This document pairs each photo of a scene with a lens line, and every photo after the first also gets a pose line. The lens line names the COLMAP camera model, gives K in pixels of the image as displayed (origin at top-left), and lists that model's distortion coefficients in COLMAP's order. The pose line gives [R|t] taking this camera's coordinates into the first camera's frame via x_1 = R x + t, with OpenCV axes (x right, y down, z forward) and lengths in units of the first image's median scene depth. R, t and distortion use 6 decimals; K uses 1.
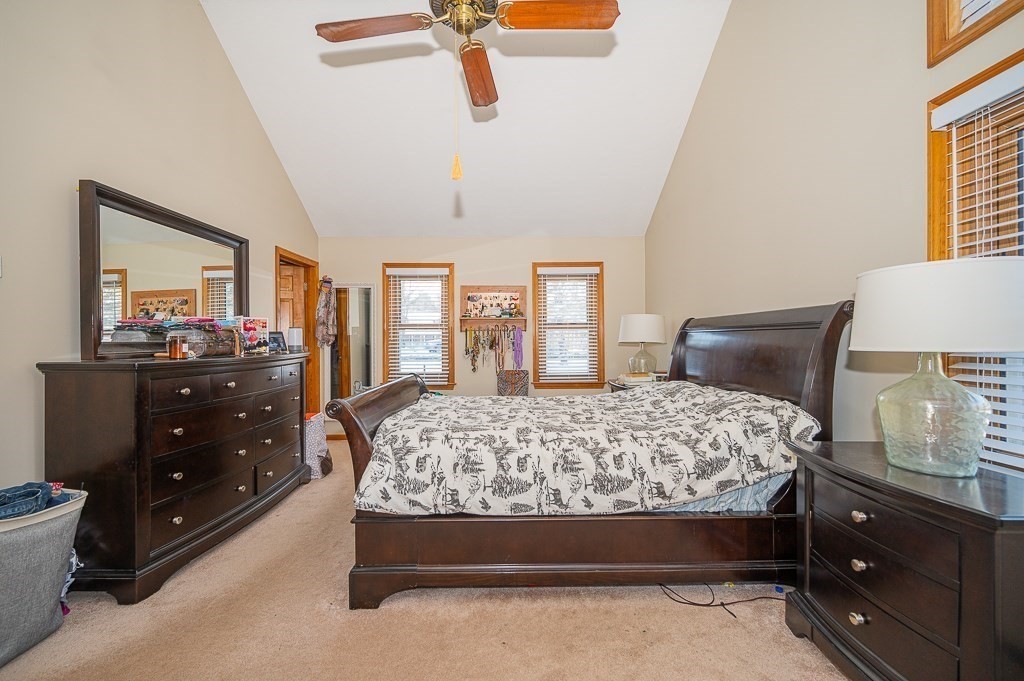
lens RADIAL K [[420.8, 0, 512.0], [0, 420.8, 340.5], [0, 0, 1]] dist [-0.001244, -0.000004]
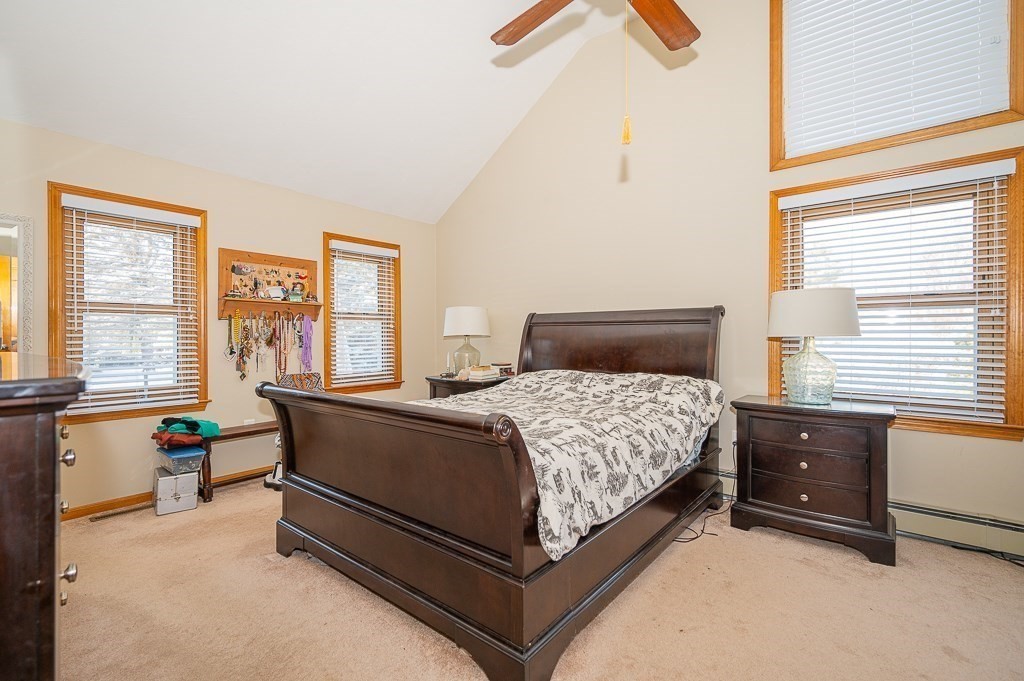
lens RADIAL K [[453.4, 0, 512.0], [0, 453.4, 340.5], [0, 0, 1]] dist [0.000618, -0.000061]
pose [[0.643895, -0.004222, 0.765102, -0.365431], [0.001228, 0.999989, 0.004484, 0.009192], [-0.765113, -0.001948, 0.643893, 0.206342]]
